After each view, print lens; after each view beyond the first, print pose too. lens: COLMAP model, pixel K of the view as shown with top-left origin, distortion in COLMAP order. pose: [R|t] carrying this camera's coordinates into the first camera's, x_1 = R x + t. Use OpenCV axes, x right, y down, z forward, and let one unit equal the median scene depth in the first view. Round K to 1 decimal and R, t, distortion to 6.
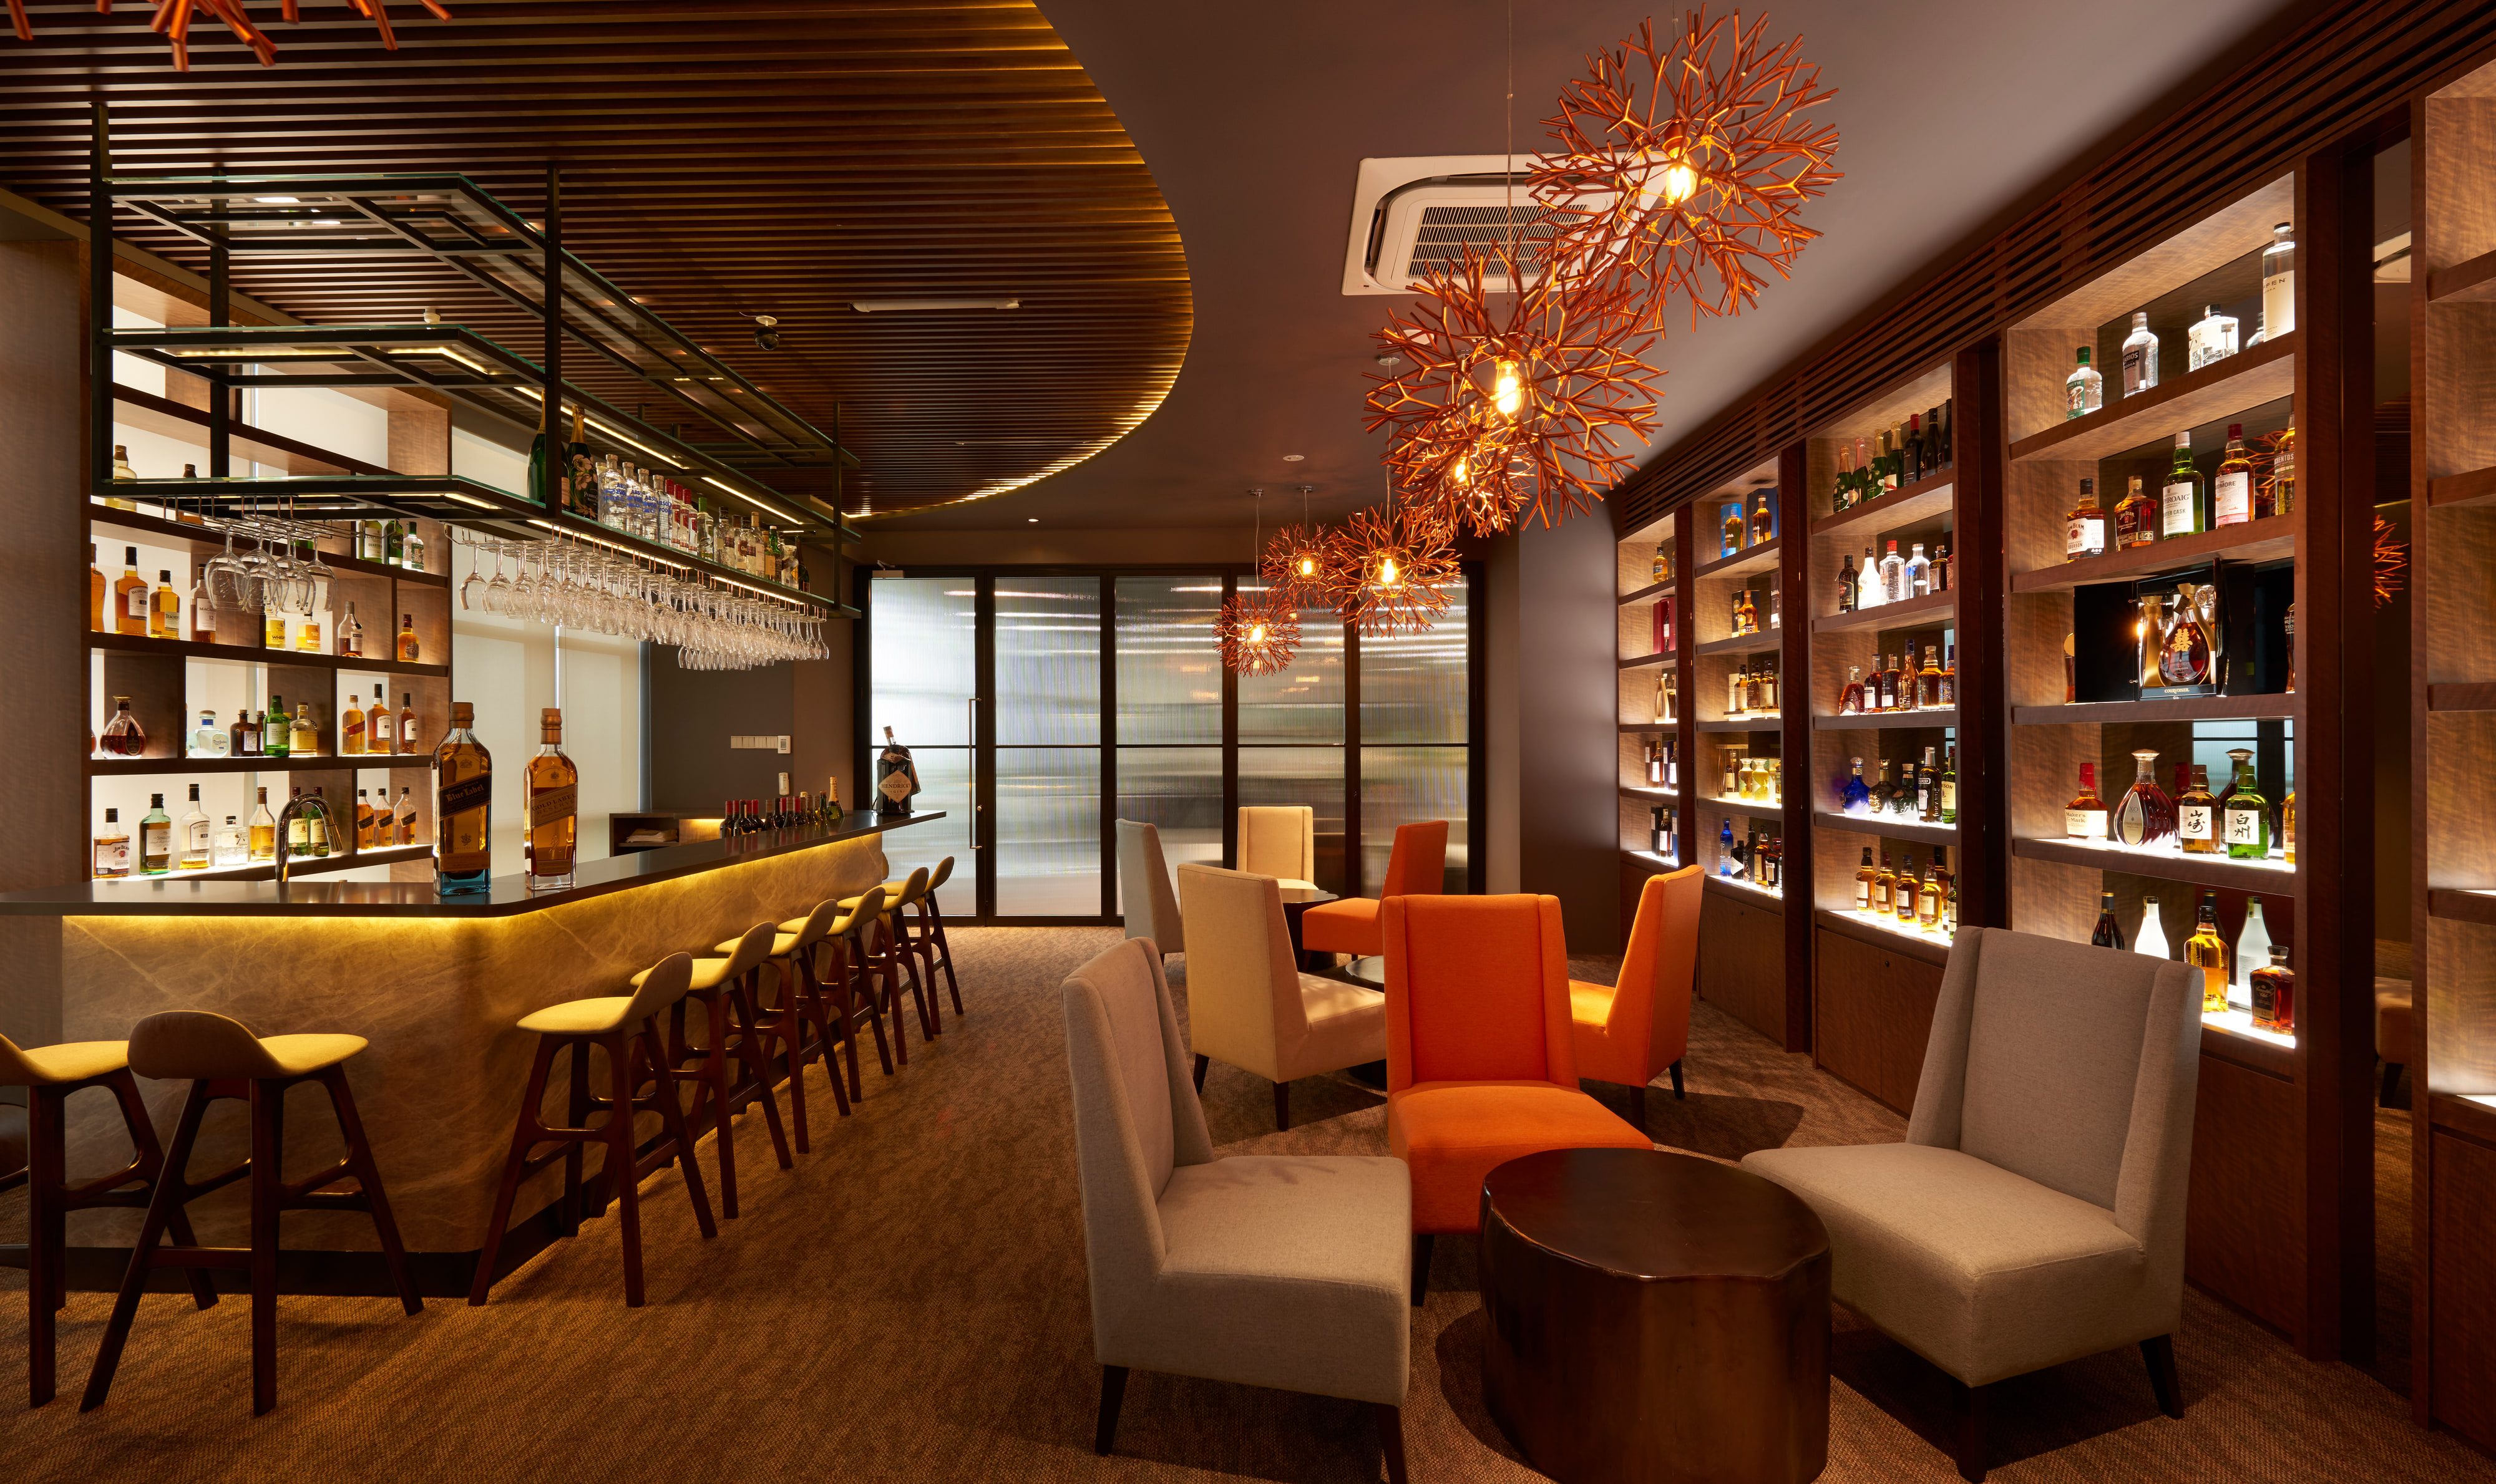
lens RADIAL K [[1103.8, 0, 1248.0], [0, 1103.8, 742.0], [0, 0, 1]] dist [0.000297, -0.000119]
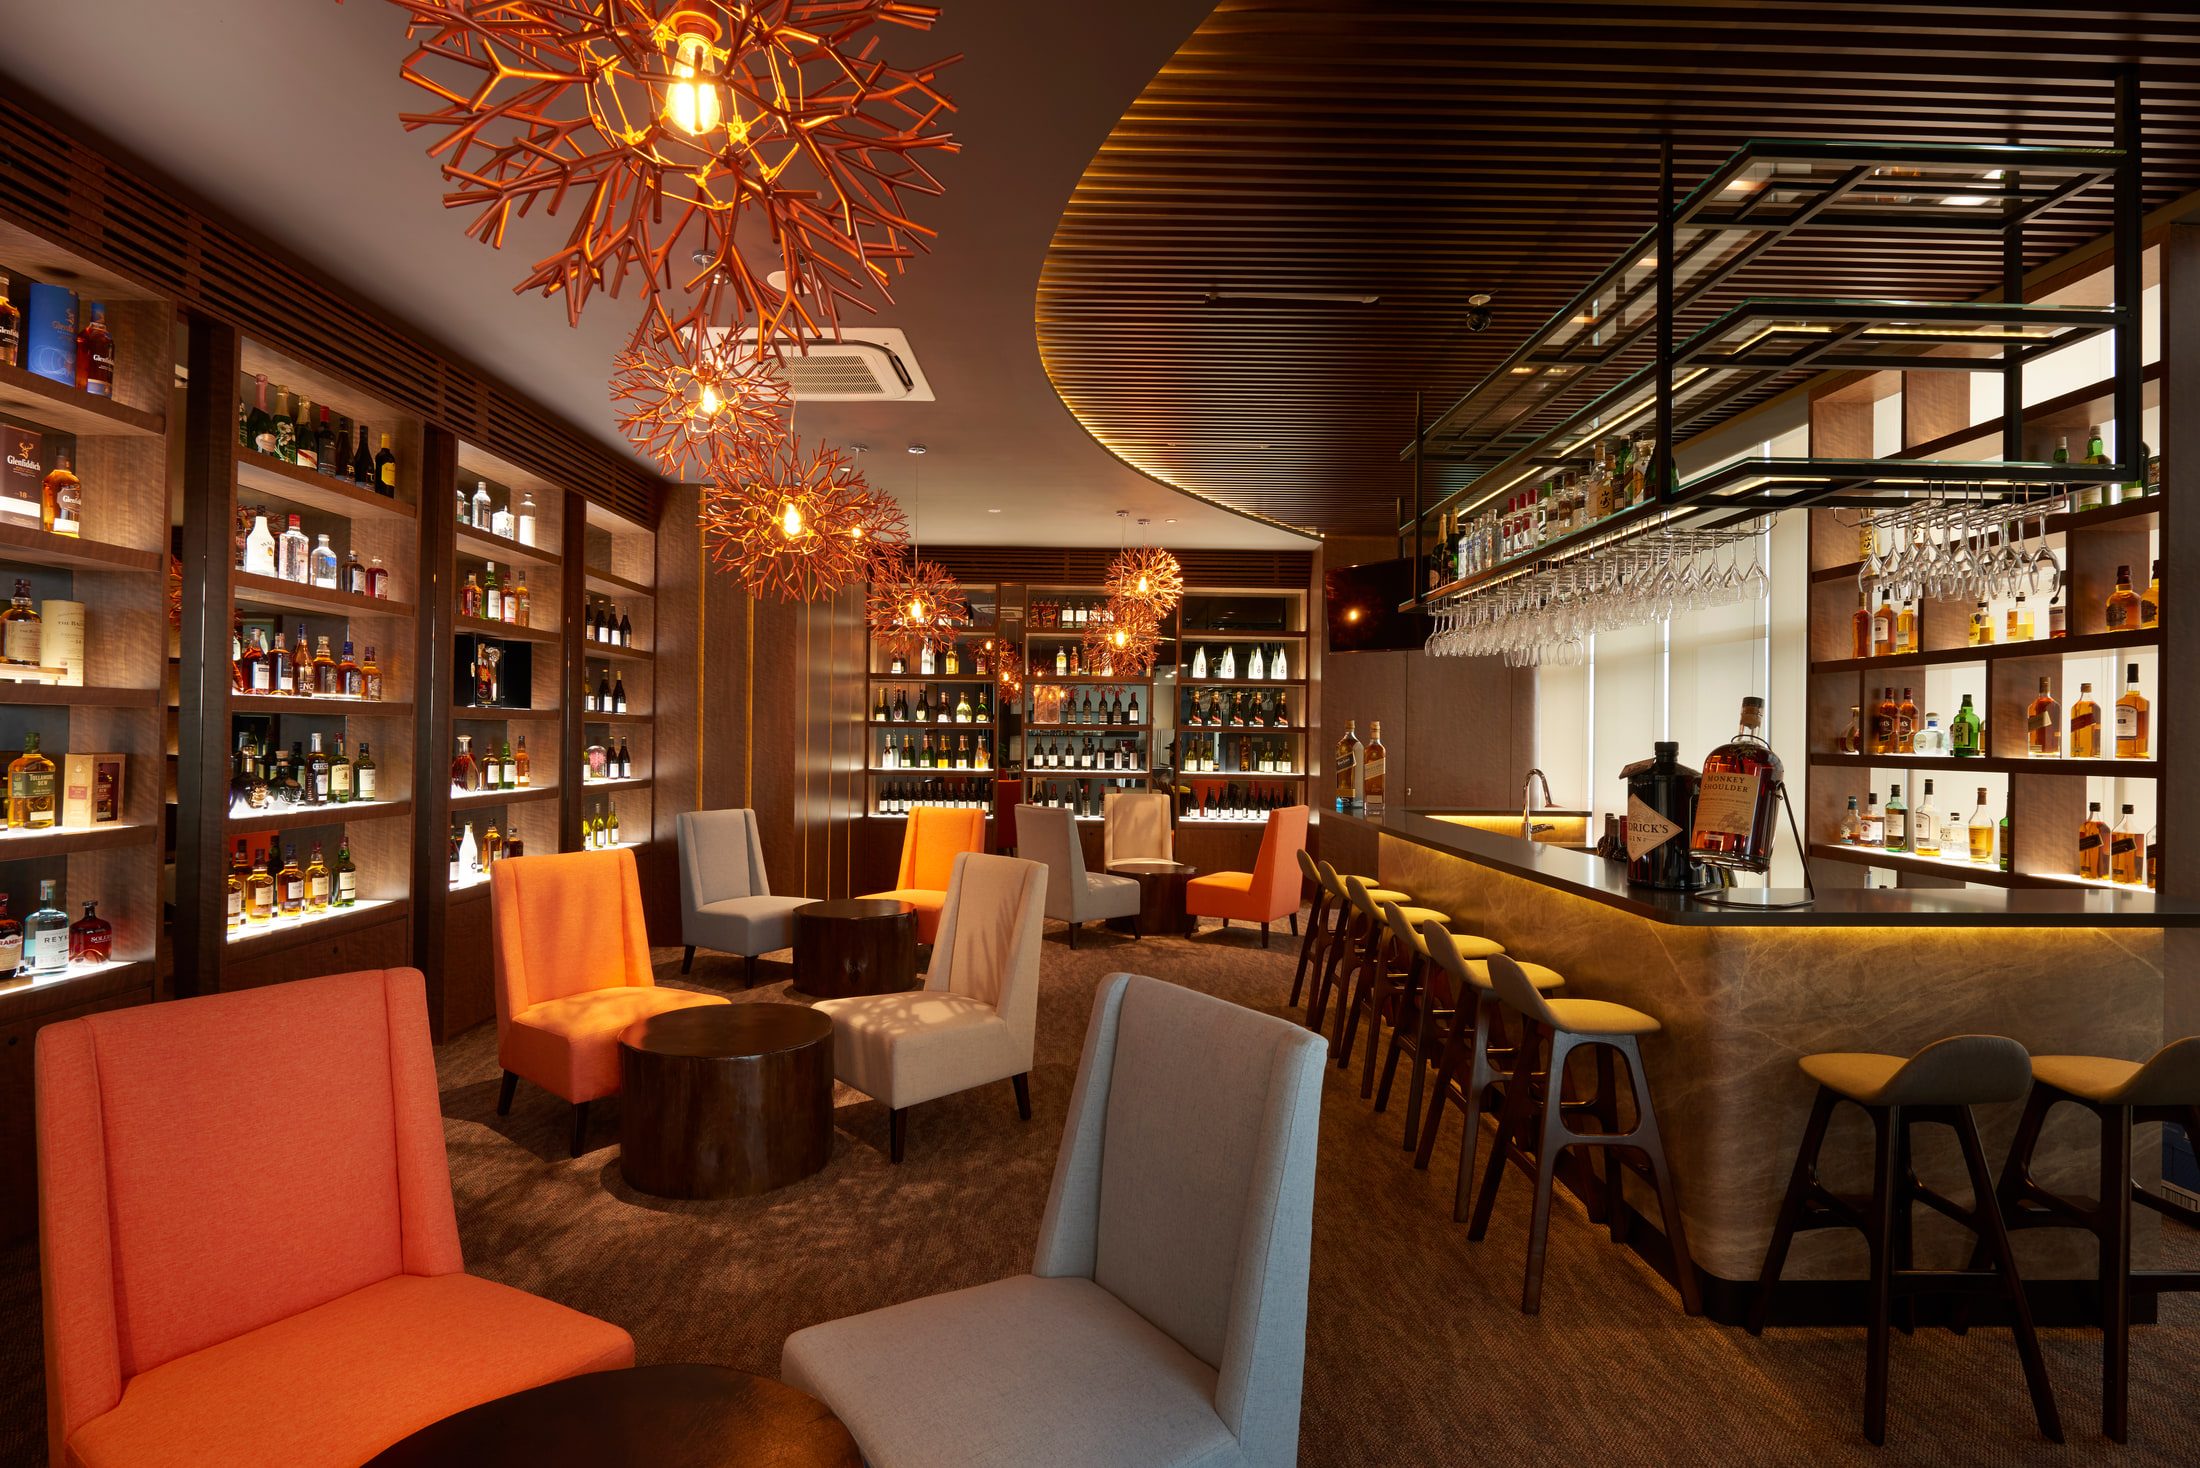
lens RADIAL K [[1037.1, 0, 1100.0], [0, 1037.1, 734.0], [0, 0, 1]] dist [-0.003532, -0.001188]
pose [[-0.999570, -0.008053, -0.028181, -0.083410], [-0.007896, 0.999953, -0.005685, 0.004783], [0.028226, -0.005460, -0.999587, 1.937879]]
